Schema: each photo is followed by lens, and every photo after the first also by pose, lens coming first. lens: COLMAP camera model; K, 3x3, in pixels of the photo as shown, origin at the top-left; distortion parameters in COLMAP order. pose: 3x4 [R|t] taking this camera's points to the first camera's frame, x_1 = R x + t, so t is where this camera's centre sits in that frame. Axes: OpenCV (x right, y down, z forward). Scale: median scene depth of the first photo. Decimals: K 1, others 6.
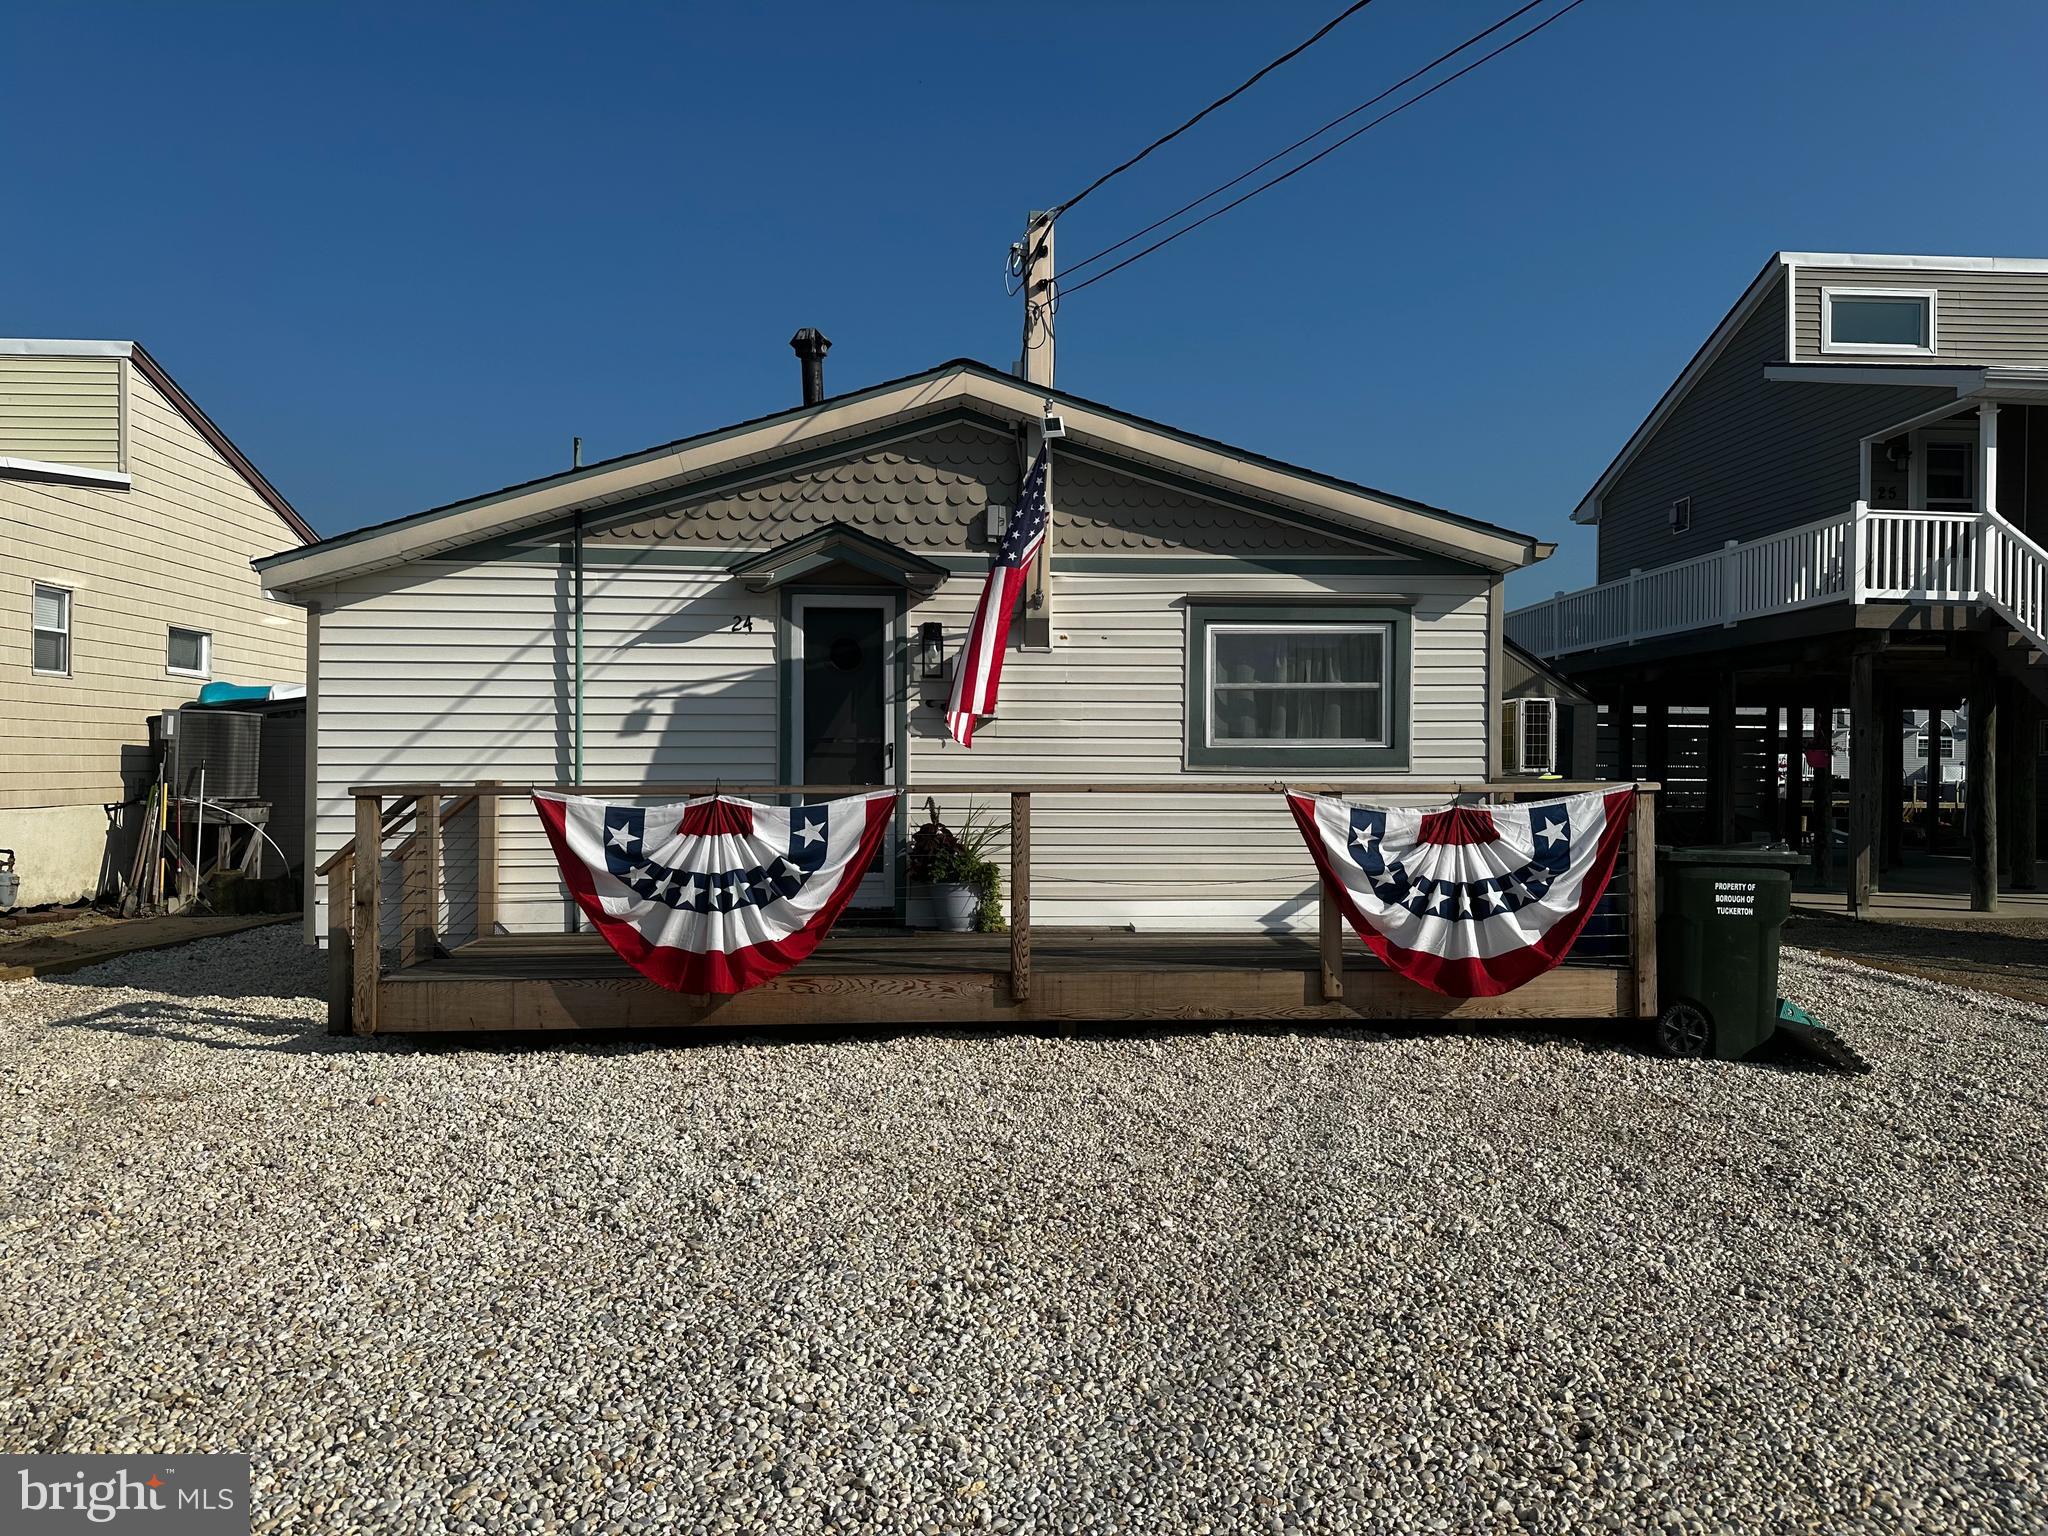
lens RADIAL K [[1416.5, 0, 1022.1], [0, 1416.5, 770.1], [0, 0, 1]] dist [0.054954, -0.080356]
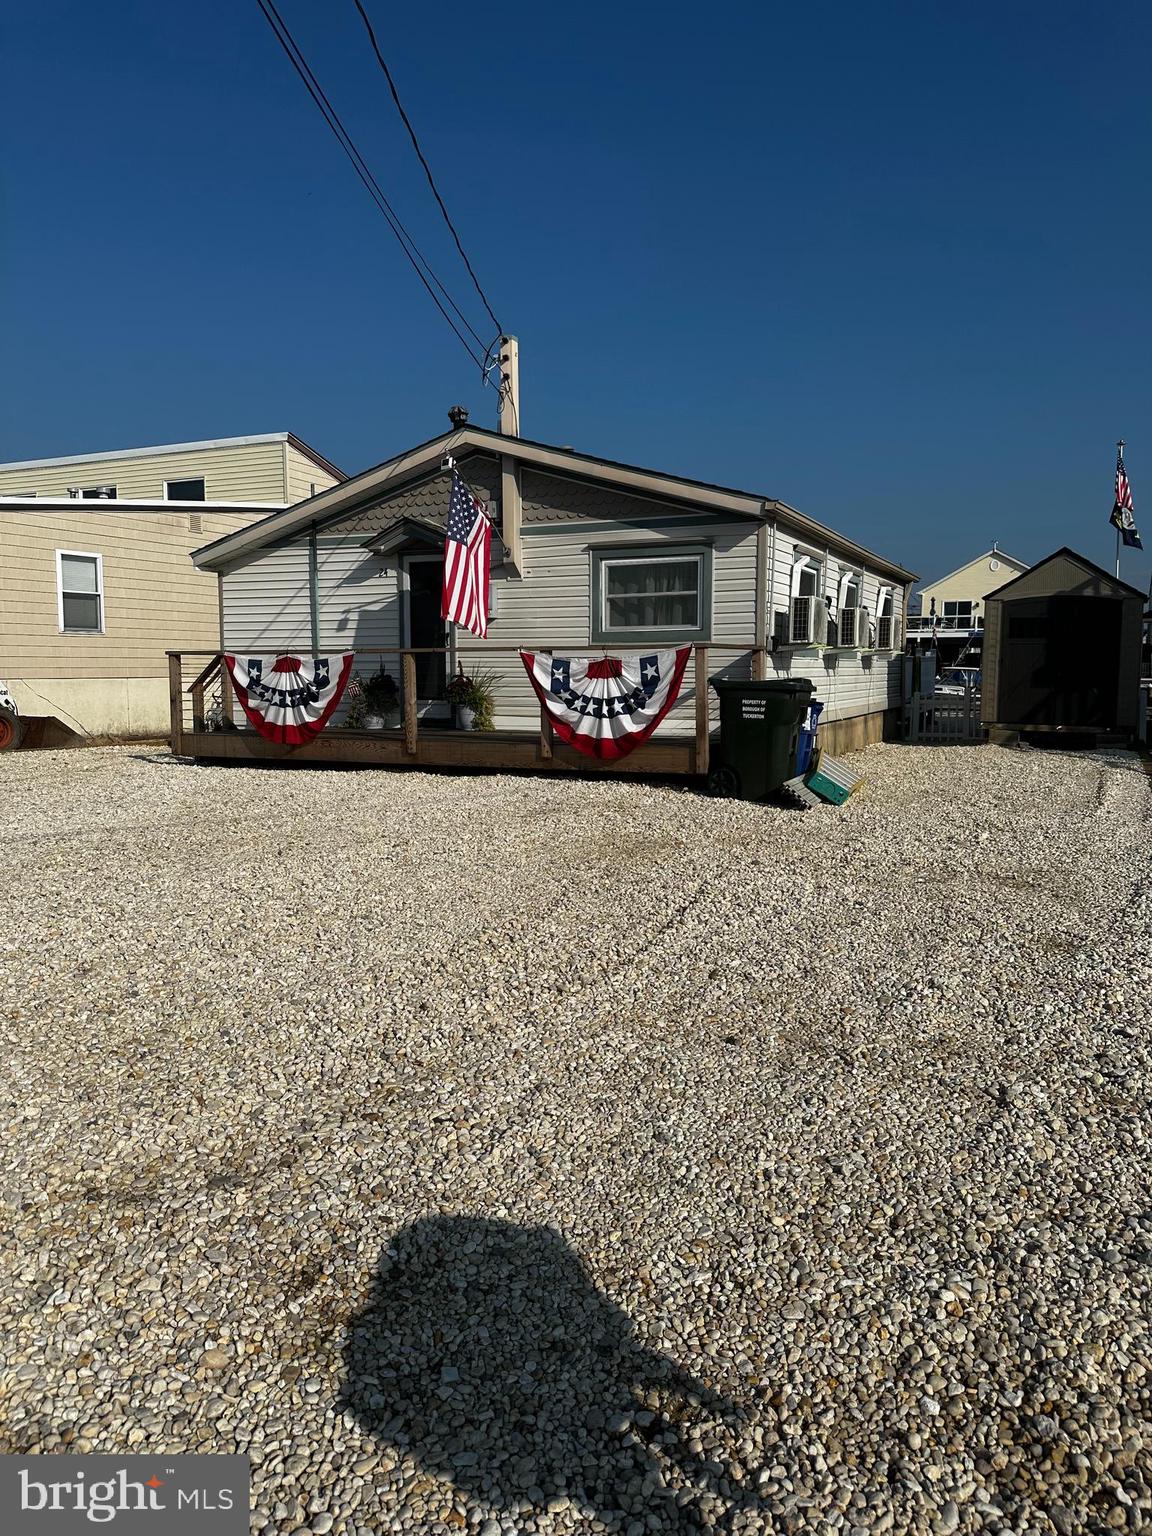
lens RADIAL K [[1062.4, 0, 578.8], [0, 1062.4, 761.9], [0, 0, 1]] dist [0.054954, -0.080356]
pose [[0.886195, 0.036102, -0.461903, 0.740127], [0.002755, 0.996531, 0.083174, 0.036920], [0.463303, -0.074981, 0.883022, -0.202017]]
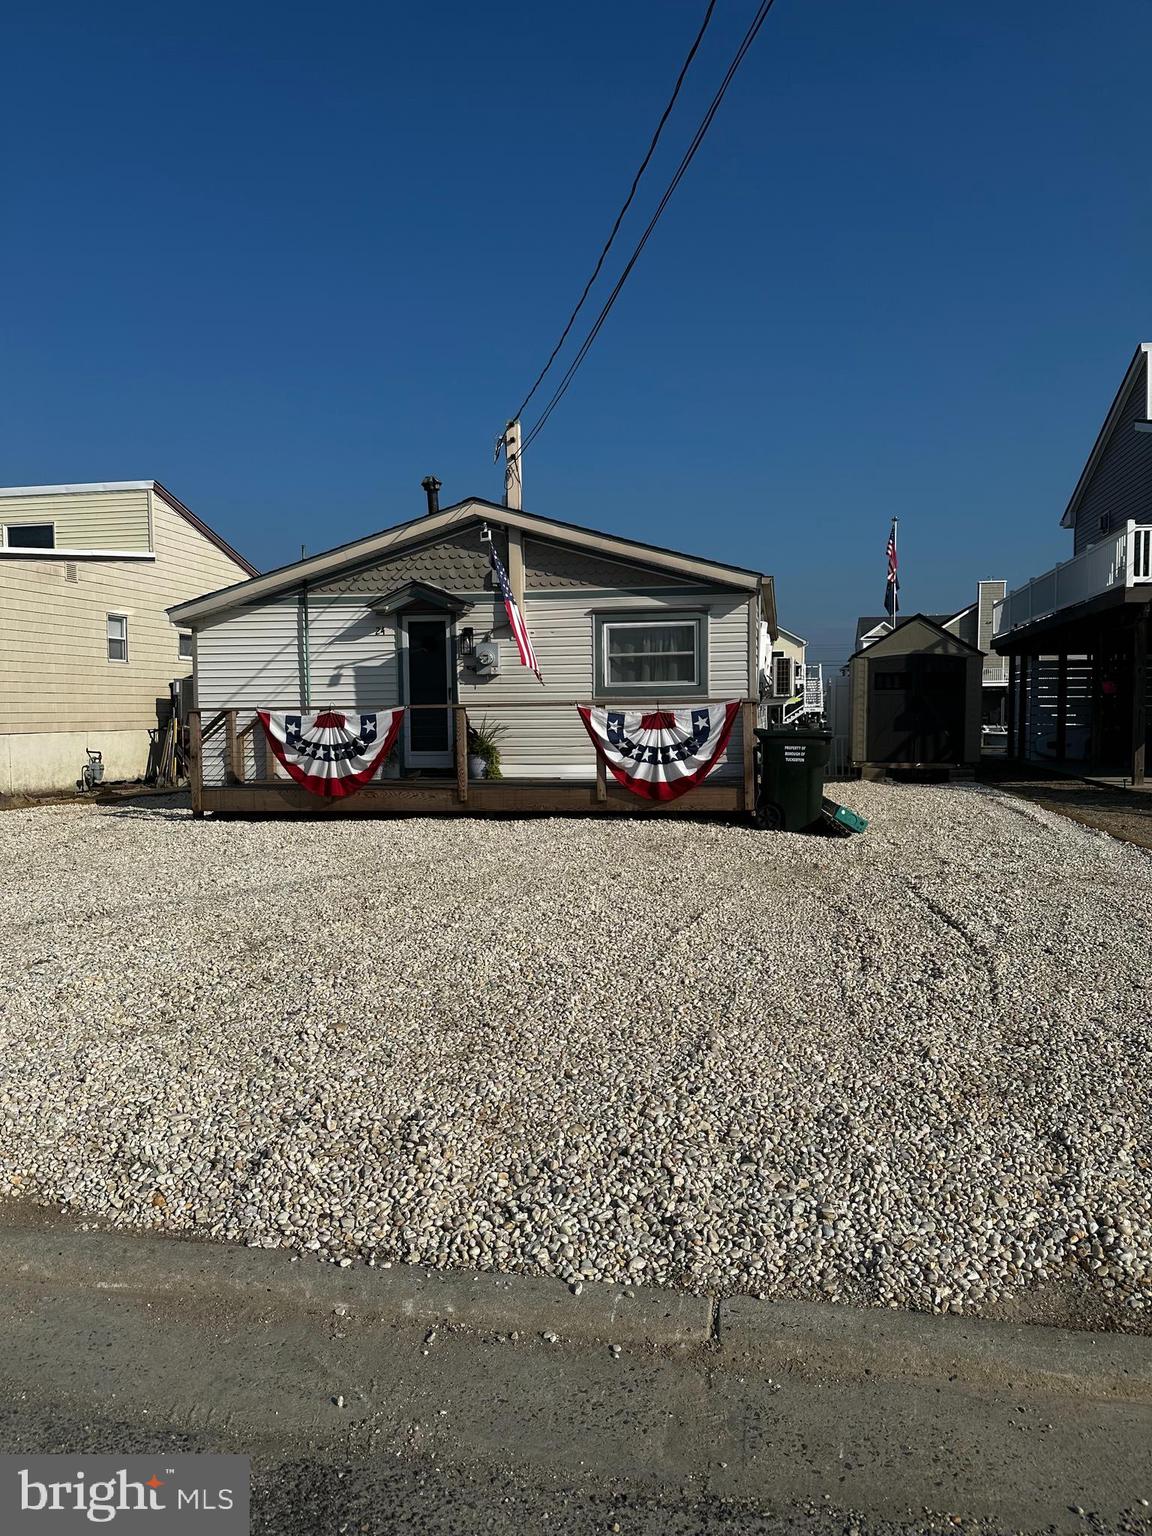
lens RADIAL K [[1062.4, 0, 584.3], [0, 1062.4, 764.8], [0, 0, 1]] dist [0.054954, -0.080356]
pose [[0.973476, -0.003094, -0.228769, 0.450491], [0.013832, 0.998875, 0.045350, 0.025889], [0.228371, -0.047311, 0.972424, -0.457015]]
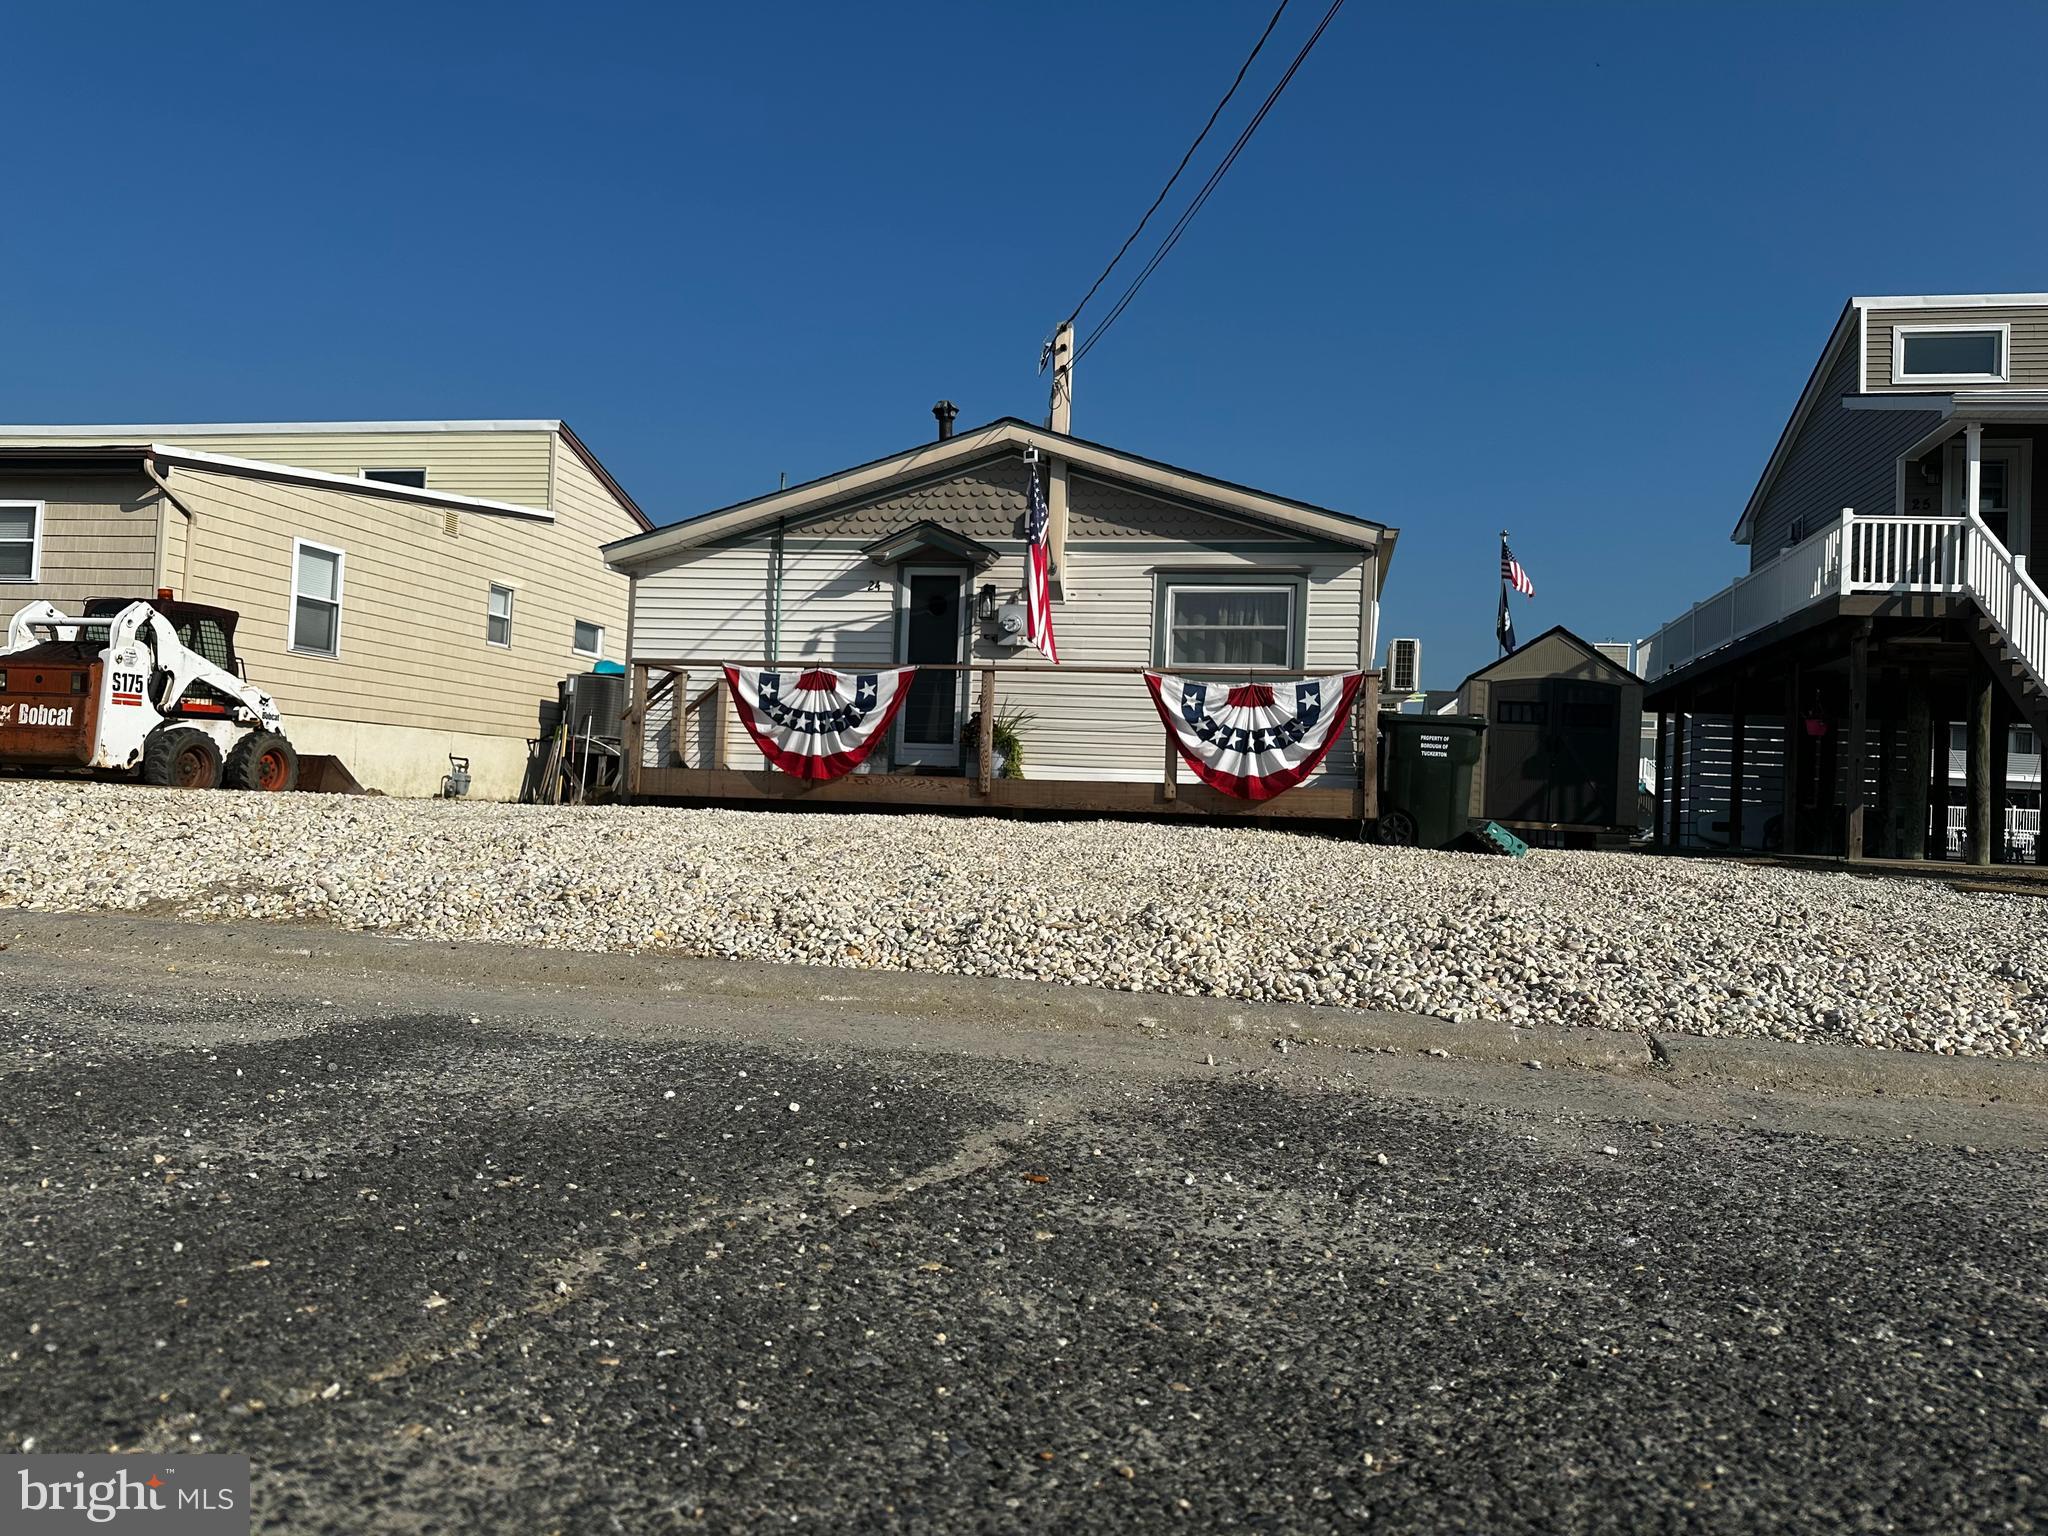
lens RADIAL K [[1416.5, 0, 1022.6], [0, 1416.5, 756.1], [0, 0, 1]] dist [0.054954, -0.080356]
pose [[0.968868, 0.027406, -0.246057, 0.363713], [-0.038132, 0.998514, -0.038932, 0.144861], [0.244625, 0.047103, 0.968473, -0.497667]]
